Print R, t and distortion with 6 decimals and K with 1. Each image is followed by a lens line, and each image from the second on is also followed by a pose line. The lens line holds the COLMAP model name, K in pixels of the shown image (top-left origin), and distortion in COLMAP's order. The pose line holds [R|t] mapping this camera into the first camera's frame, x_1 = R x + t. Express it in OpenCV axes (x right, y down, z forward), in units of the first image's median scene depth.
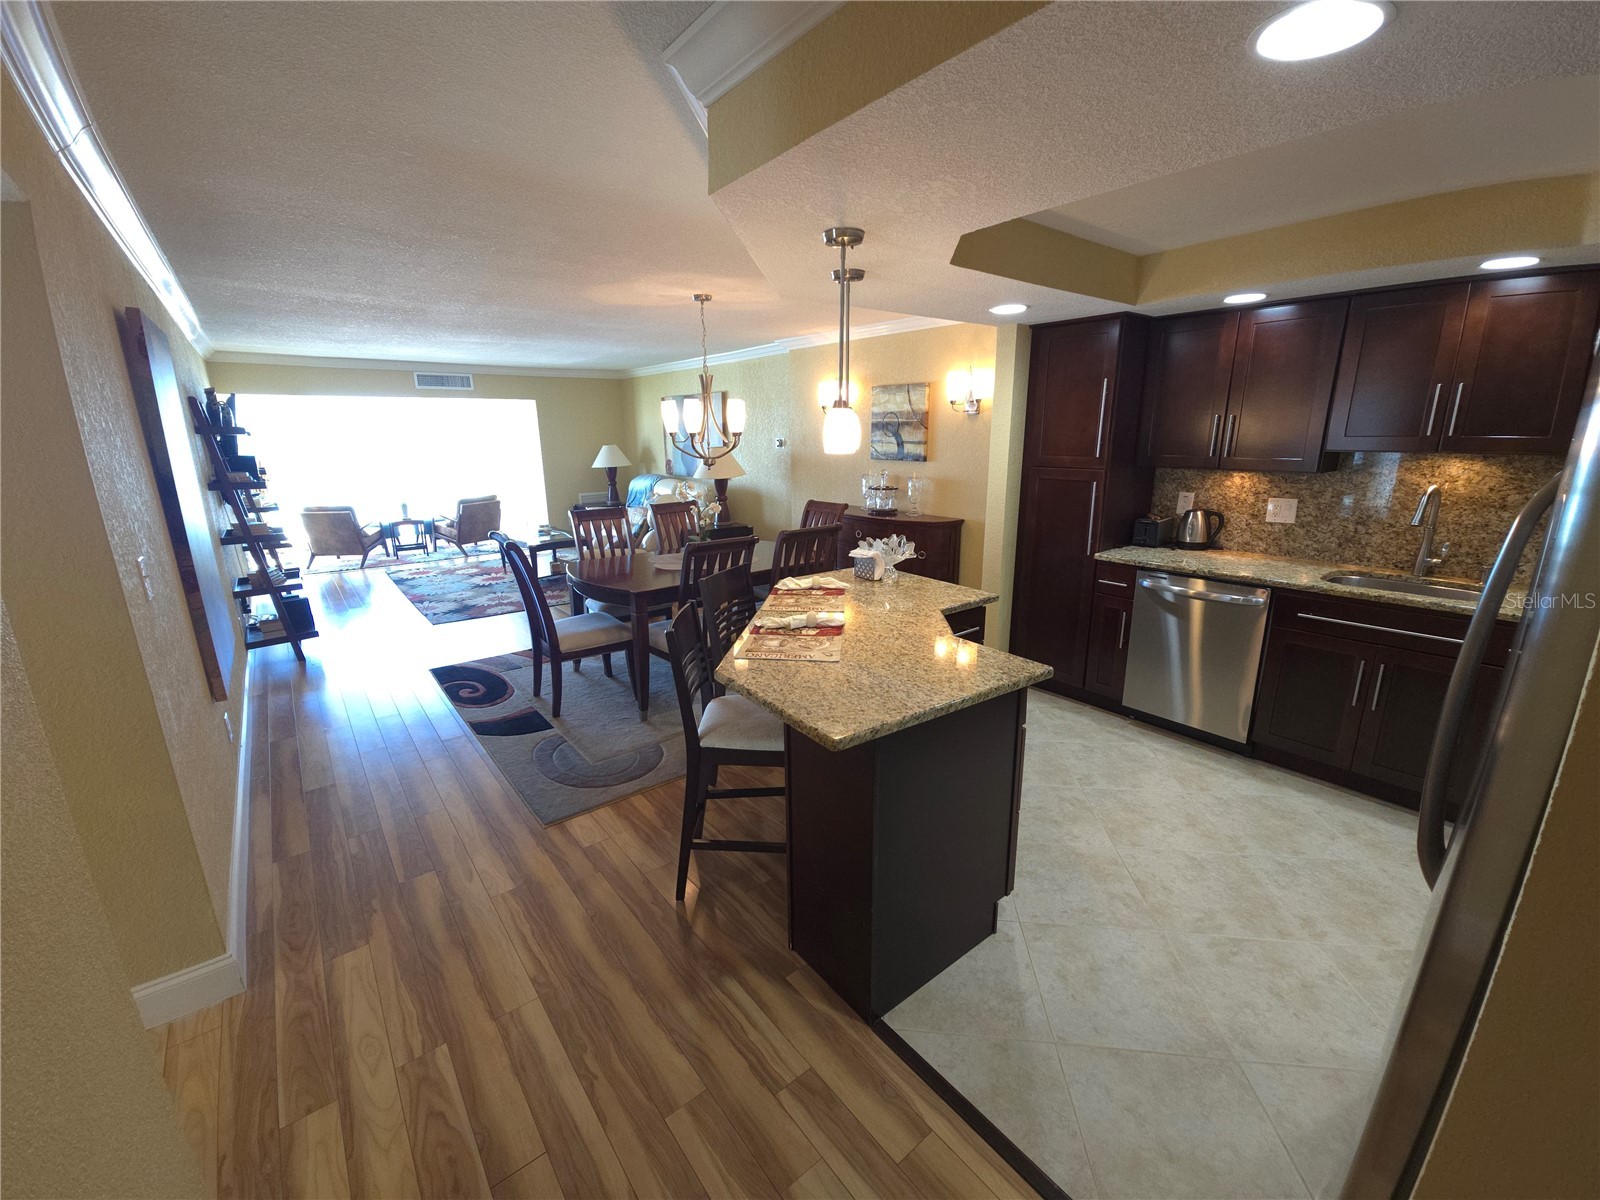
lens RADIAL K [[655.9, 0, 806.0], [0, 655.9, 593.8], [0, 0, 1]] dist [-0.003521, -0.000034]
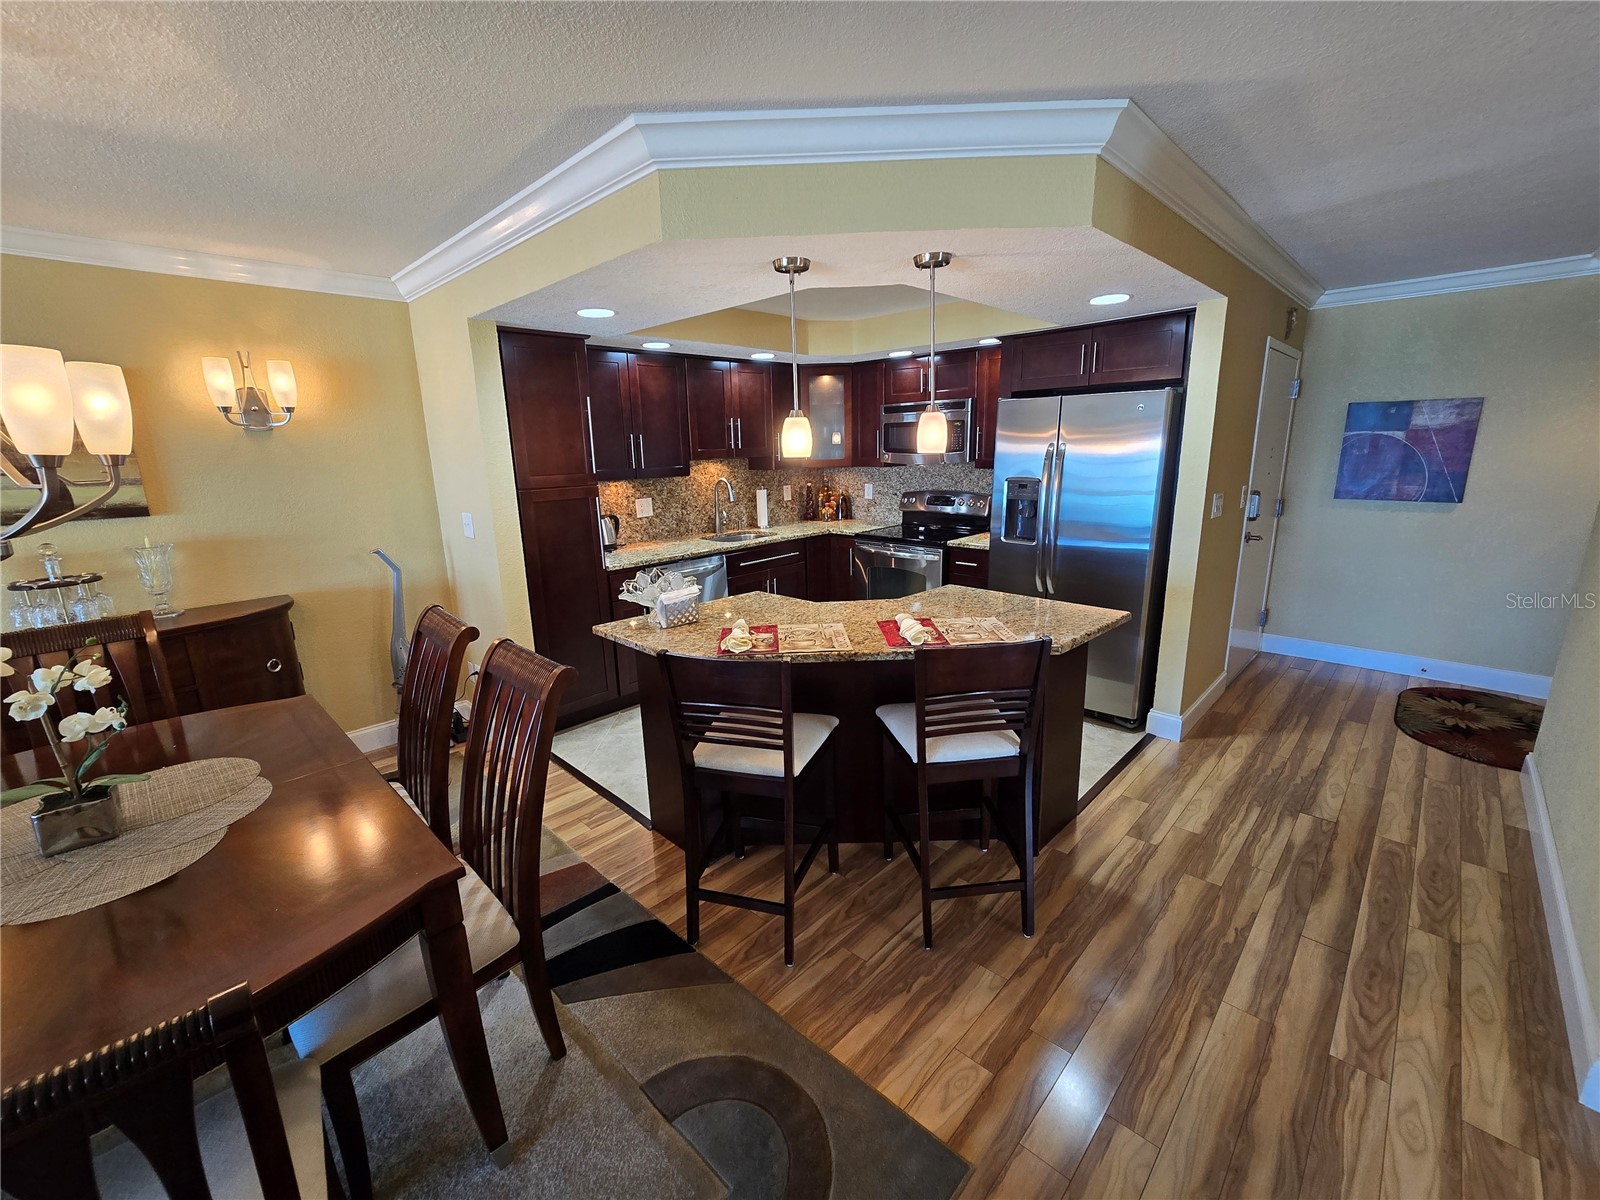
lens RADIAL K [[655.9, 0, 806.0], [0, 655.9, 593.8], [0, 0, 1]] dist [-0.003521, -0.000034]
pose [[-0.125491, -0.208873, 0.969858, -0.990481], [0.268131, 0.934065, 0.235858, -0.294629], [-0.955174, 0.289647, -0.061211, 1.274652]]
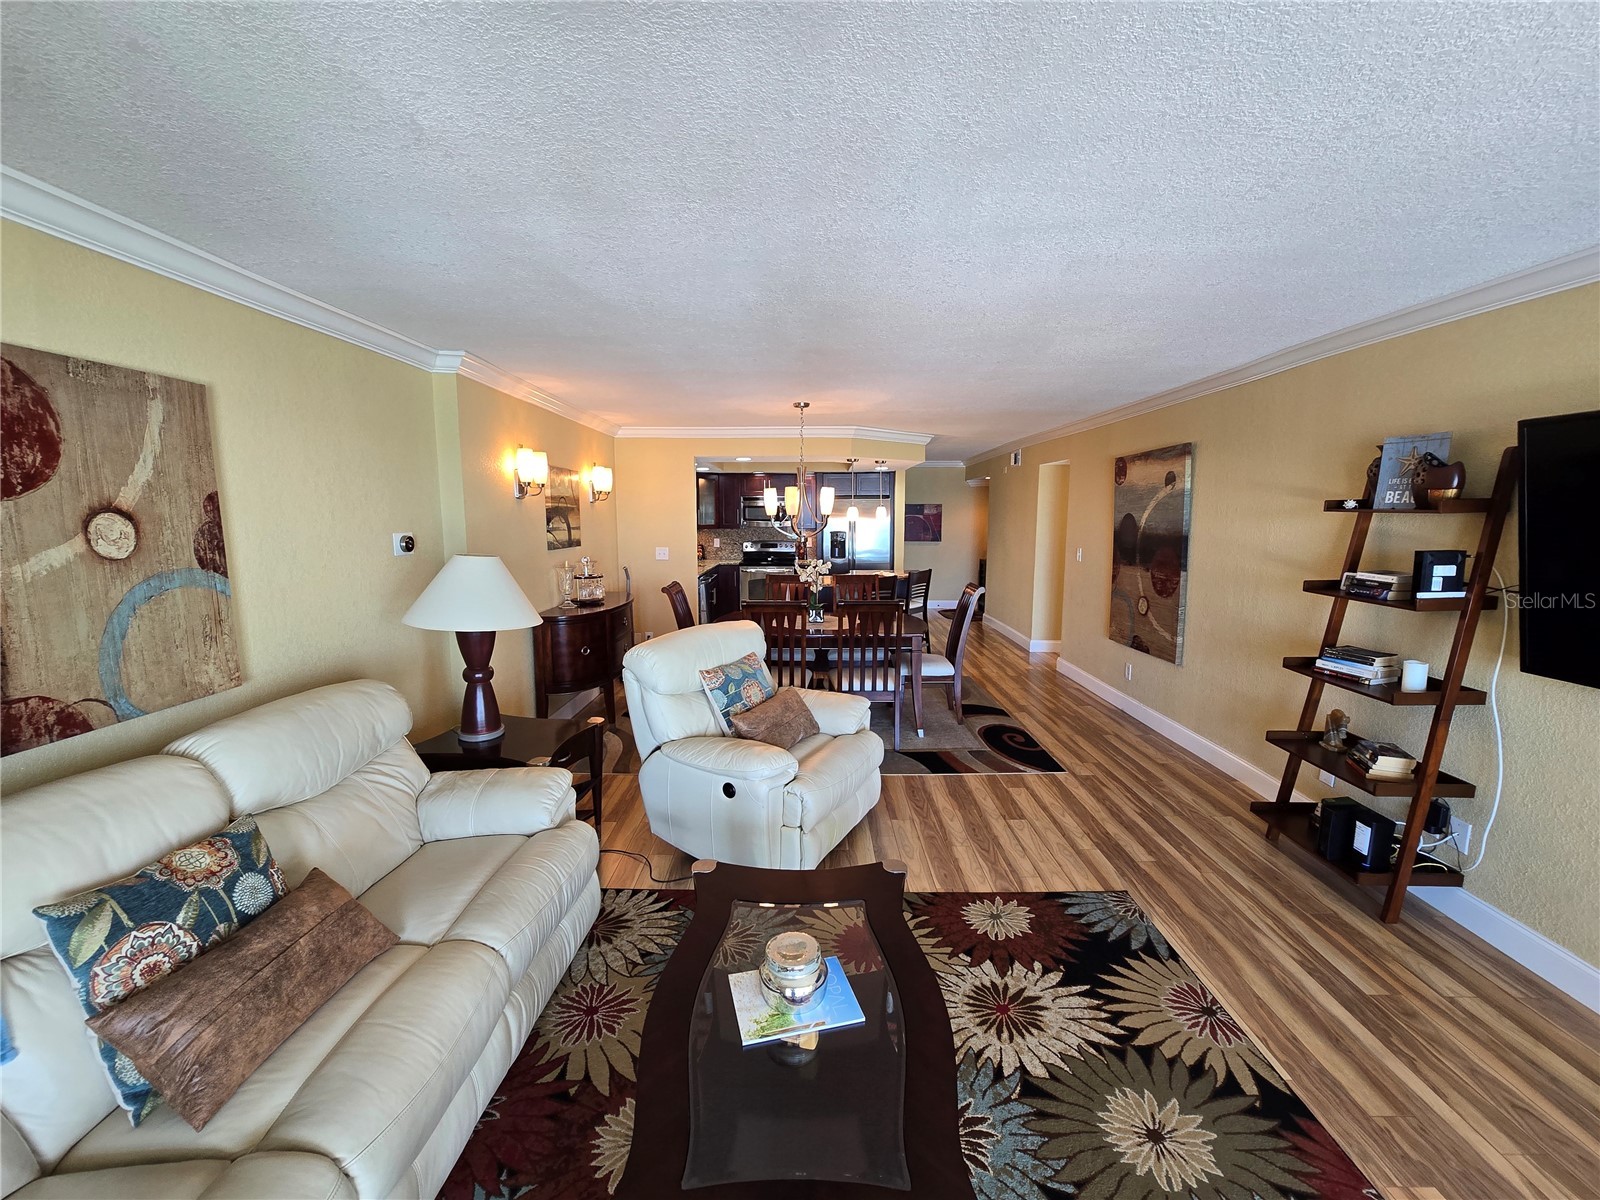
lens RADIAL K [[655.9, 0, 806.0], [0, 655.9, 593.8], [0, 0, 1]] dist [-0.003521, -0.000034]
pose [[-0.775728, -0.064413, 0.627772, -1.768002], [0.165554, 0.939164, 0.300936, -0.904708], [-0.608965, 0.337375, -0.717872, 3.668480]]
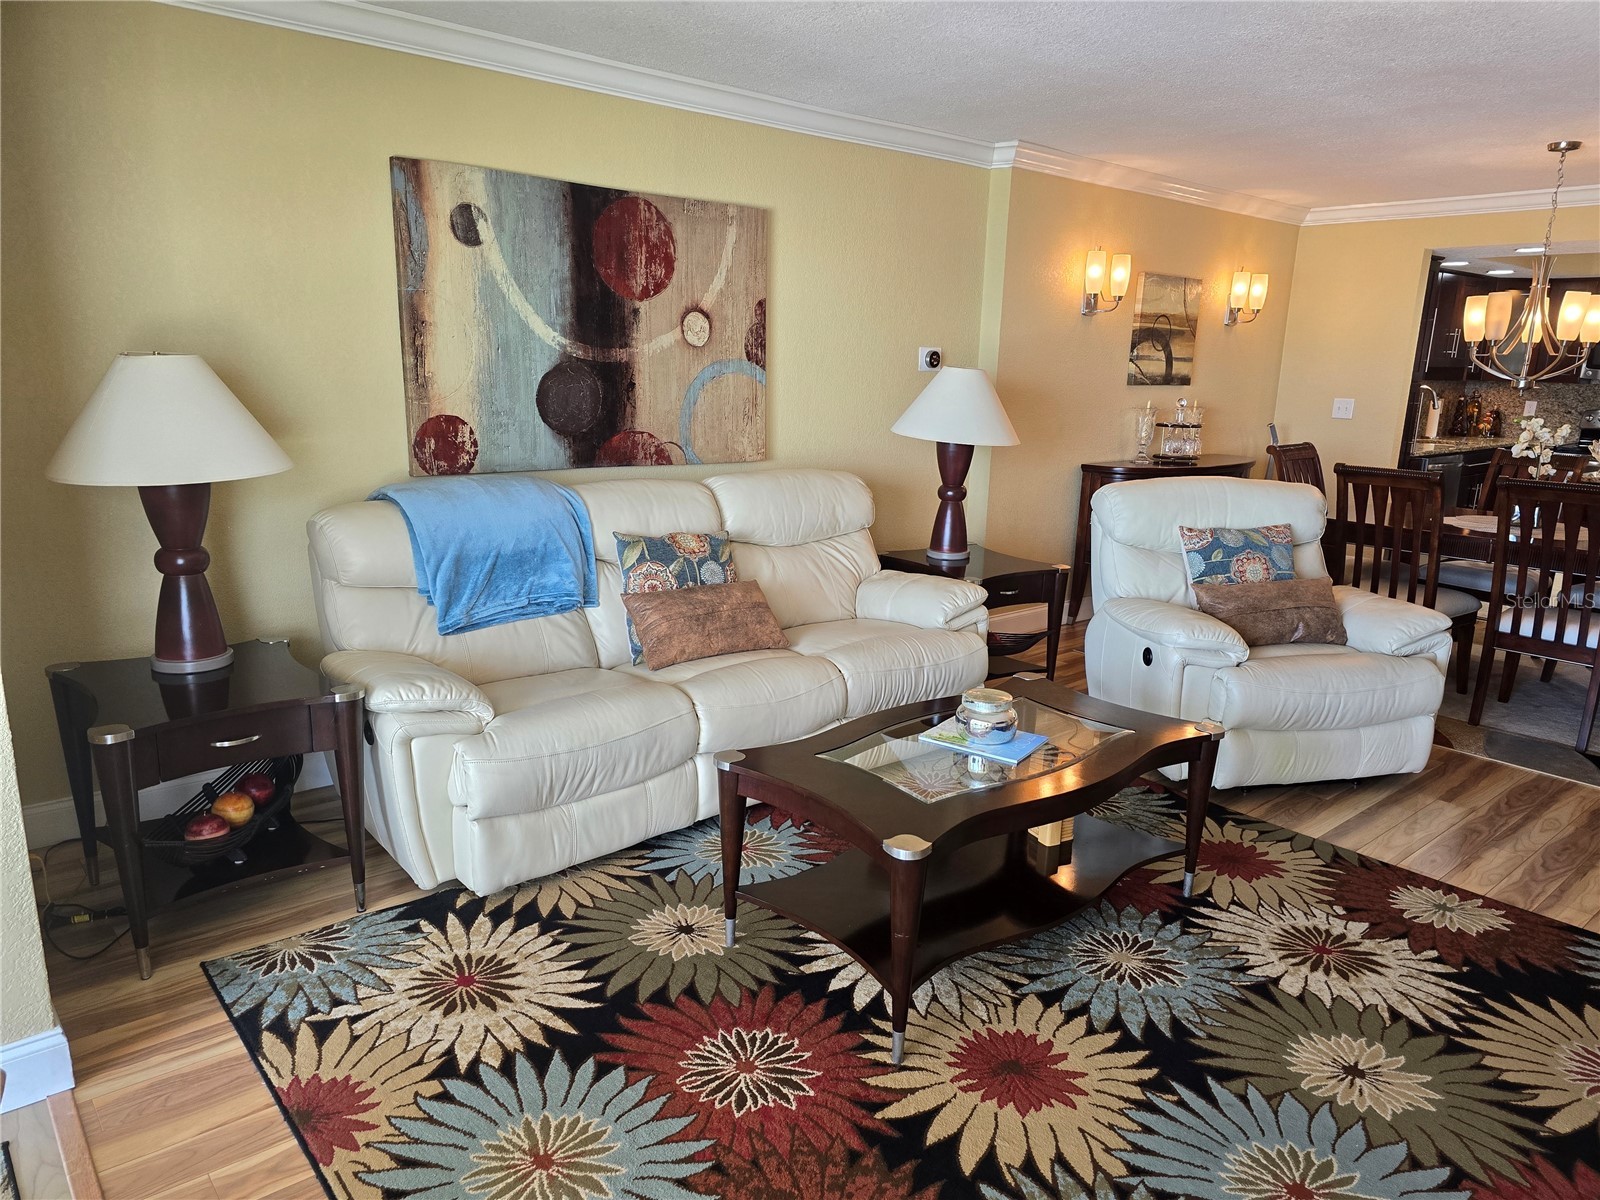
lens RADIAL K [[1075.5, 0, 800.0], [0, 1075.5, 600.0], [0, 0, 1]] dist [0.093484, -0.108585]
pose [[-0.034262, -0.207800, 0.977571, -2.549911], [0.220400, 0.952493, 0.210194, -0.775232], [-0.974808, 0.222658, 0.013165, 3.487141]]
